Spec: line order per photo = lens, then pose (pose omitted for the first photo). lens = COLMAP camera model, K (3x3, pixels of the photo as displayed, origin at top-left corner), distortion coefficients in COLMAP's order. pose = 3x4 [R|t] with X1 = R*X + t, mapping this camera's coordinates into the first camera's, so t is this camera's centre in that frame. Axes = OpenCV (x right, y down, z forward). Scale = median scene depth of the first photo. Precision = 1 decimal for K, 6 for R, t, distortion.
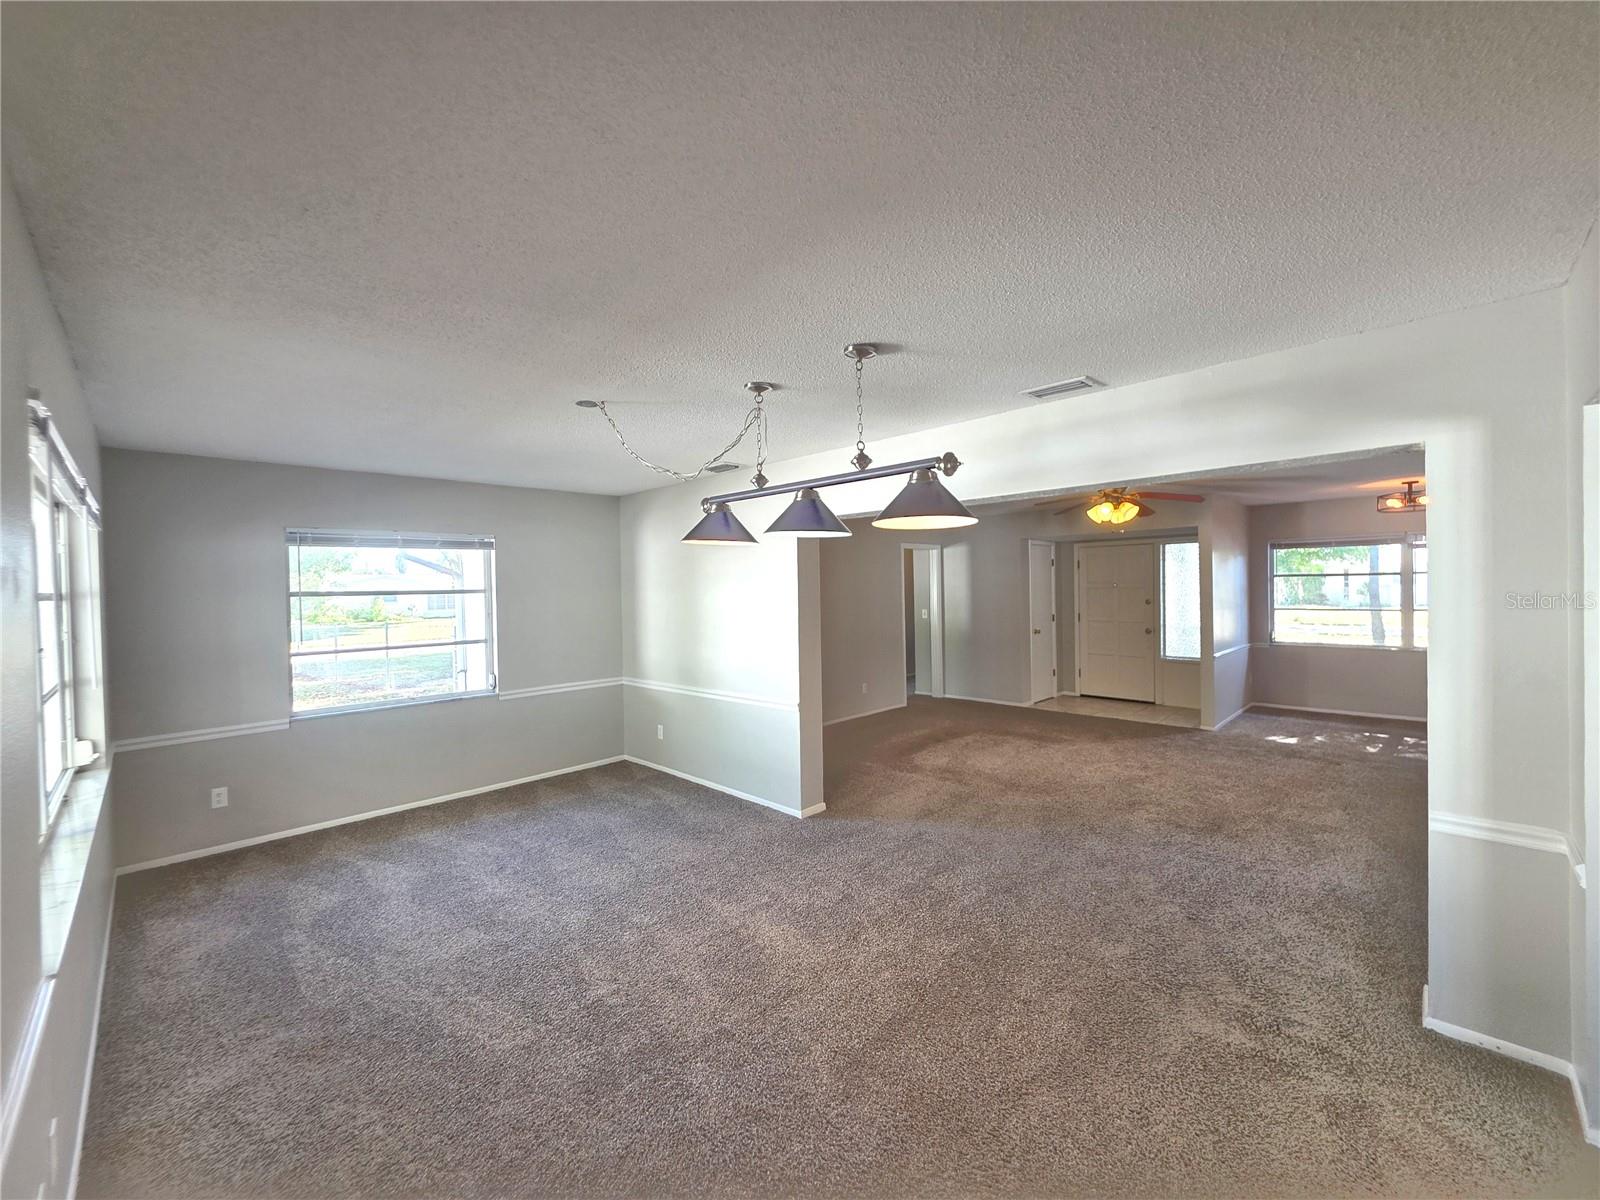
lens RADIAL K [[645.7, 0, 800.0], [0, 645.7, 597.1], [0, 0, 1]] dist [0.001081, 0.000086]
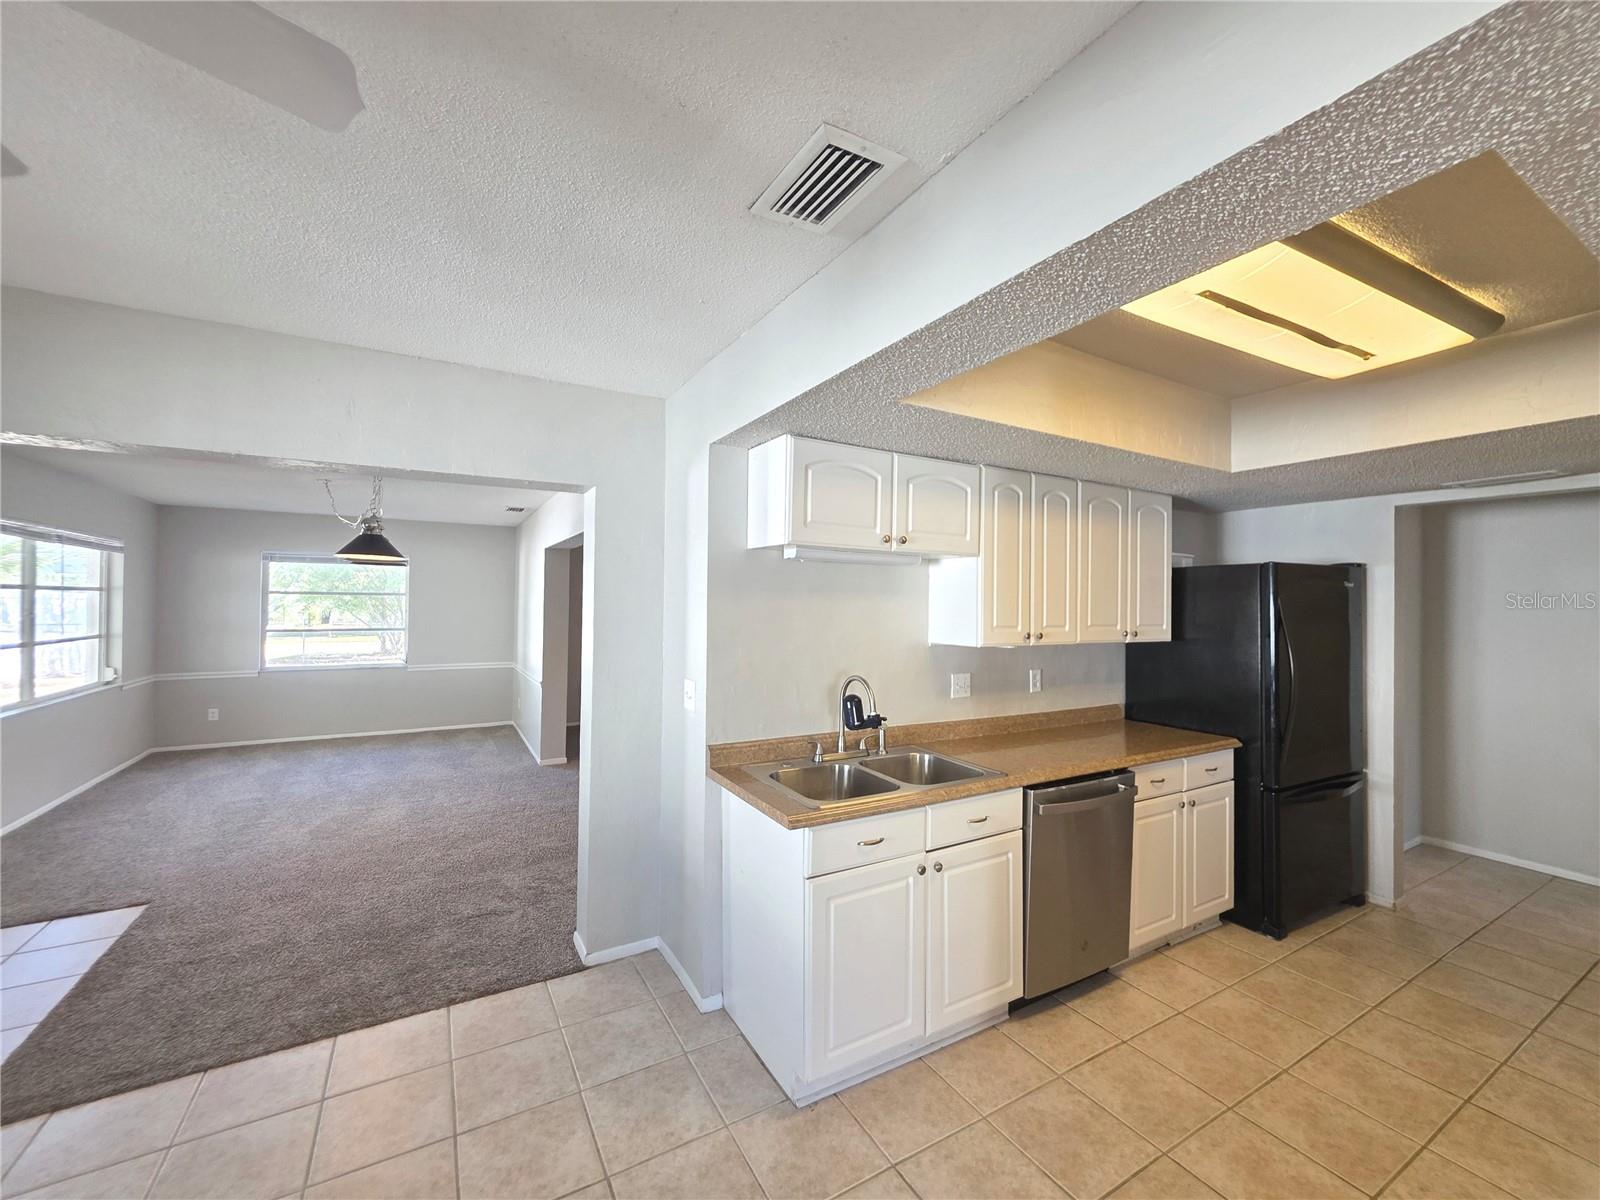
lens RADIAL K [[645.7, 0, 800.0], [0, 645.7, 597.1], [0, 0, 1]] dist [0.001081, 0.000086]
pose [[0.963522, 0.026799, -0.266283, 0.880314], [-0.033005, 0.999277, -0.018860, -0.005703], [0.265585, 0.026960, 0.963710, -0.178969]]
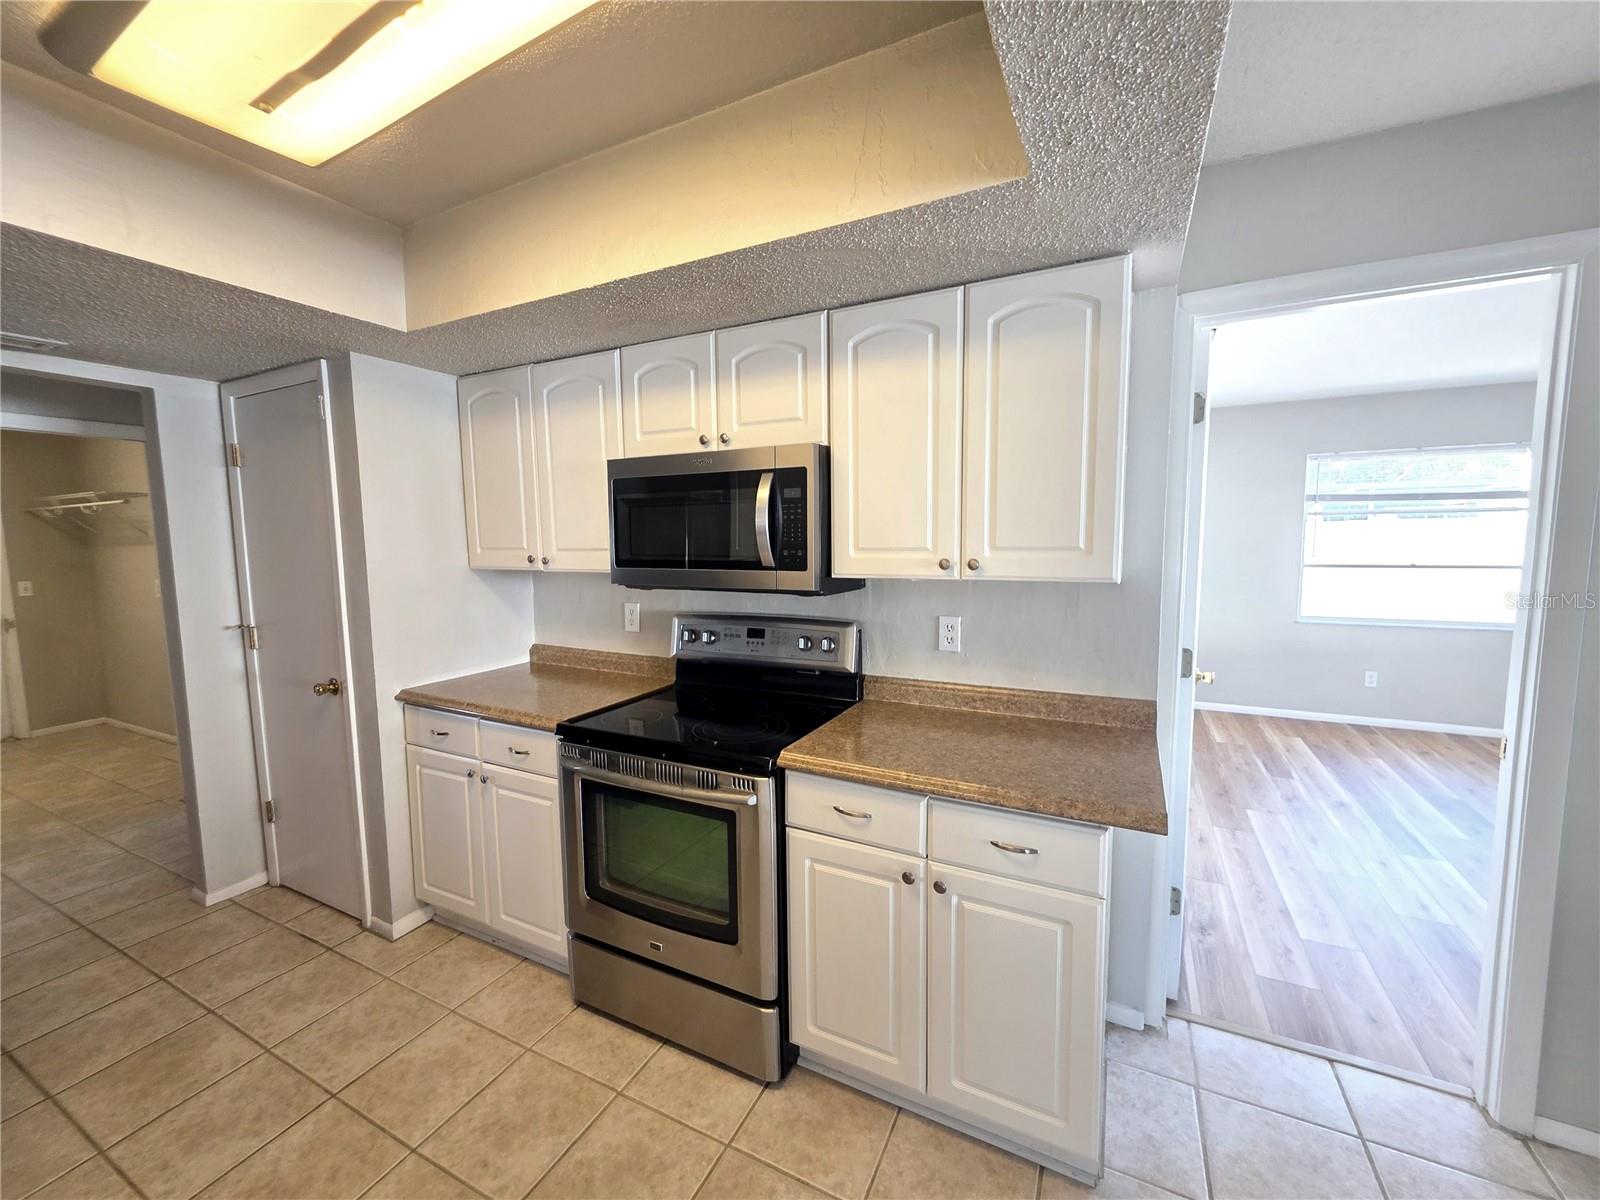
lens RADIAL K [[645.7, 0, 800.0], [0, 645.7, 597.1], [0, 0, 1]] dist [0.001081, 0.000086]
pose [[-0.304115, -0.069262, 0.950114, 0.784096], [0.032510, 0.996018, 0.083014, 0.001825], [-0.952081, 0.056134, -0.300652, 0.232554]]
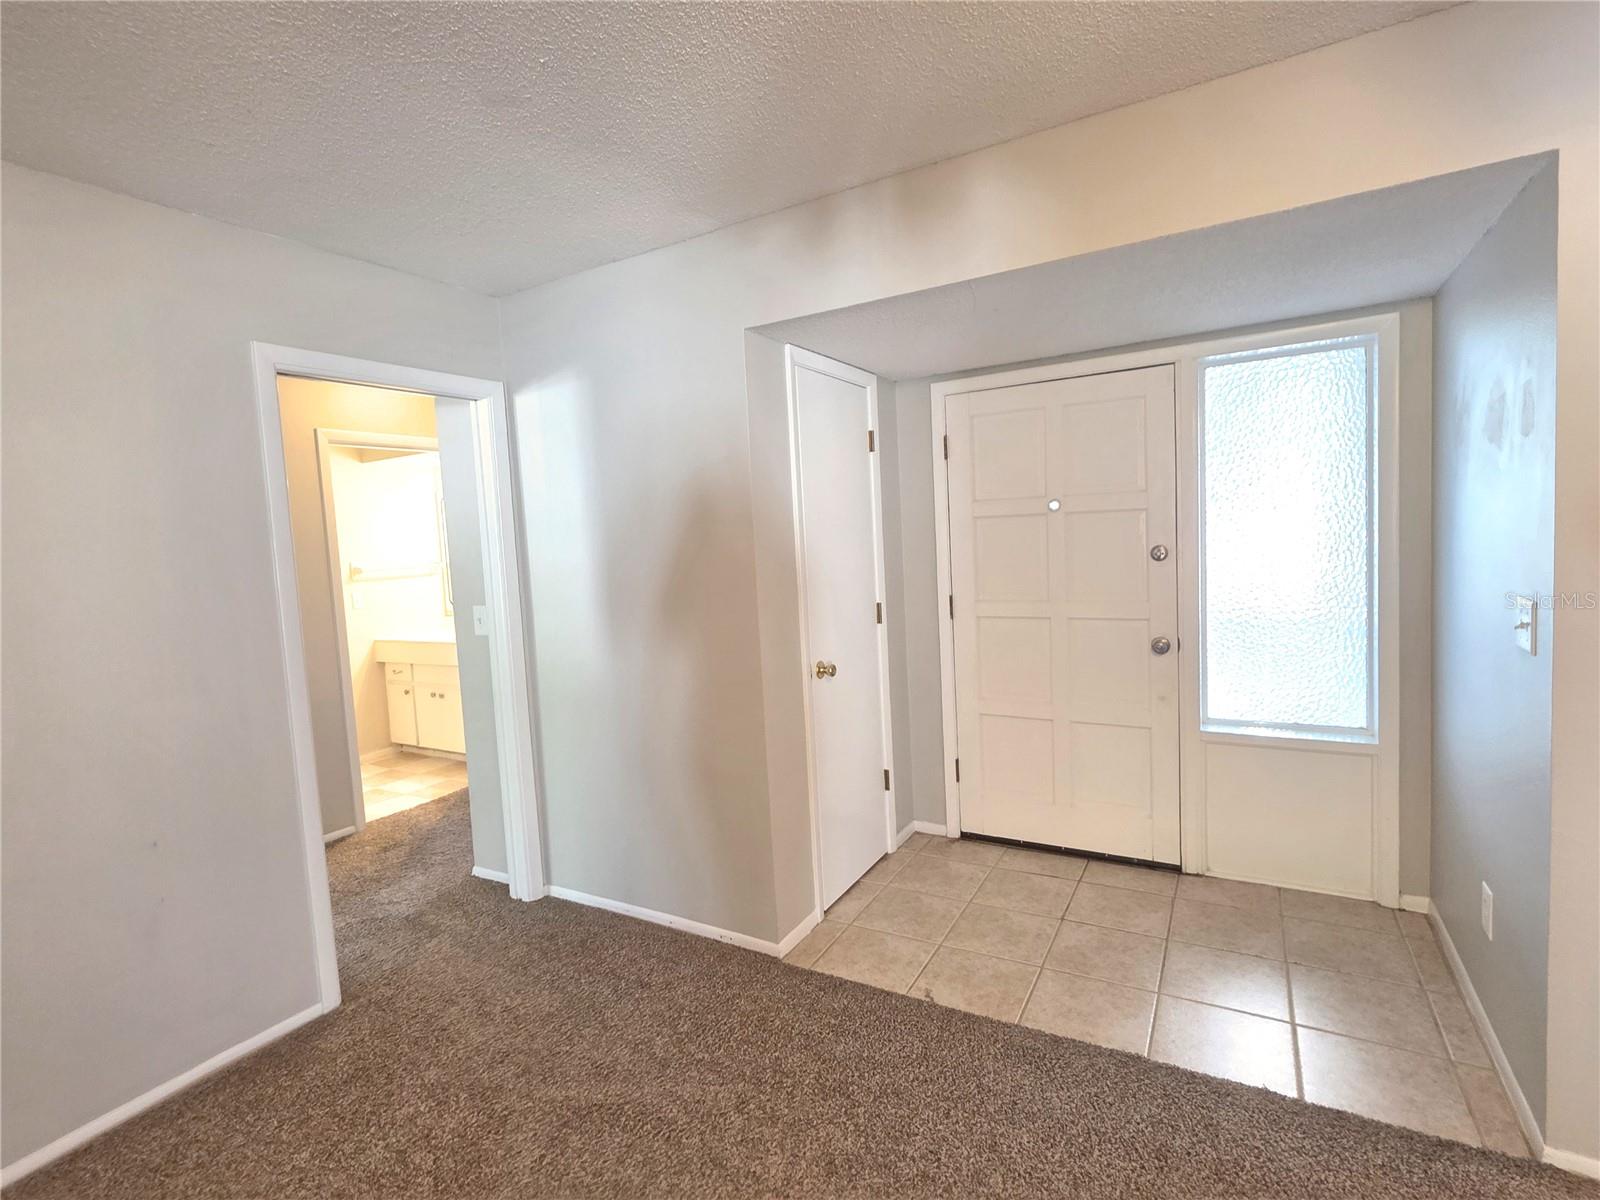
lens RADIAL K [[771.8, 0, 800.0], [0, 771.8, 600.0], [0, 0, 1]] dist [0.000247, 0.000004]
pose [[0.966099, -0.050851, 0.253113, 0.520386], [0.037119, 0.997583, 0.058737, 0.001709], [-0.255488, -0.047351, 0.965652, 1.292083]]
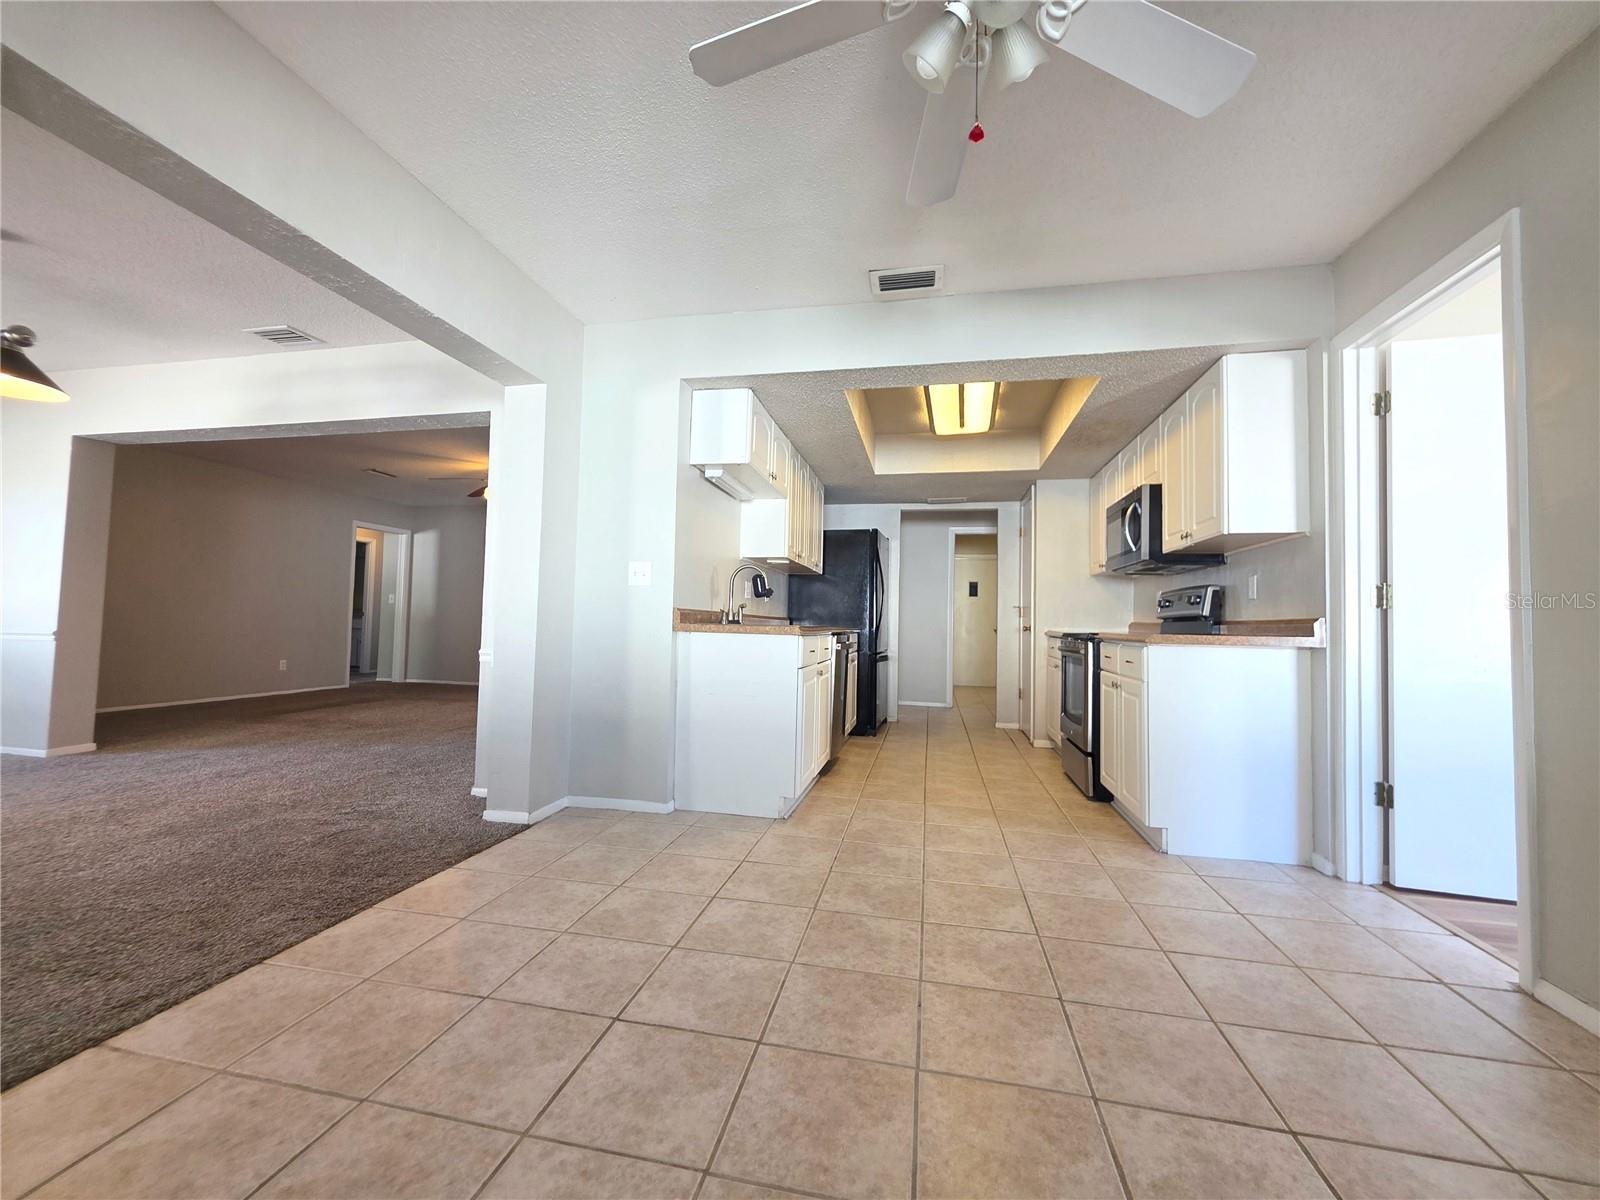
lens RADIAL K [[641.9, 0, 794.7], [0, 641.9, 595.2], [0, 0, 1]] dist [-0.000472, -0.000007]
pose [[0.841426, 0.060772, 0.536945, 0.390149], [-0.029500, 0.997340, -0.066652, 0.142980], [-0.539567, 0.040243, 0.840980, -0.338095]]
